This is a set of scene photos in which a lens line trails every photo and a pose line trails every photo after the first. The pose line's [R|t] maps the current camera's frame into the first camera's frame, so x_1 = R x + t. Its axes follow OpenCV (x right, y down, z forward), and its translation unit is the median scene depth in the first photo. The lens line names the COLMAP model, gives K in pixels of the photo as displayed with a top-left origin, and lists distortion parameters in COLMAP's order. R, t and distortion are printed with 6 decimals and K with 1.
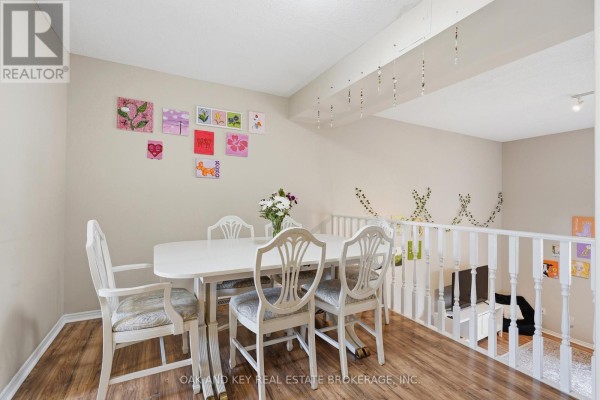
lens RADIAL K [[274.4, 0, 297.5], [0, 274.4, 199.0], [0, 0, 1]] dist [-0.011723, 0.003997]
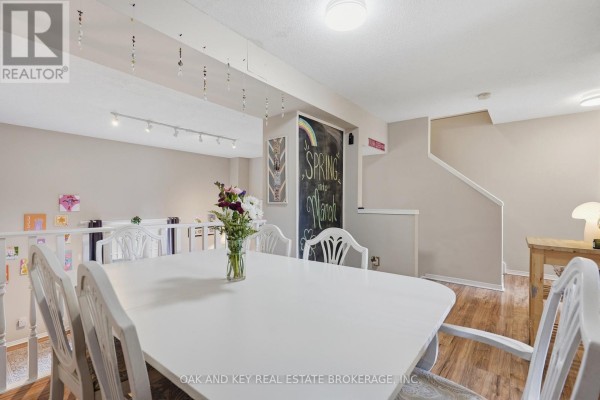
lens RADIAL K [[274.4, 0, 307.8], [0, 274.4, 200.0], [0, 0, 1]] dist [-0.011723, 0.003997]
pose [[-0.419167, -0.003258, 0.907903, -0.550488], [-0.018571, 0.999815, -0.004986, -0.001422], [-0.907719, -0.018951, -0.419150, 0.893242]]
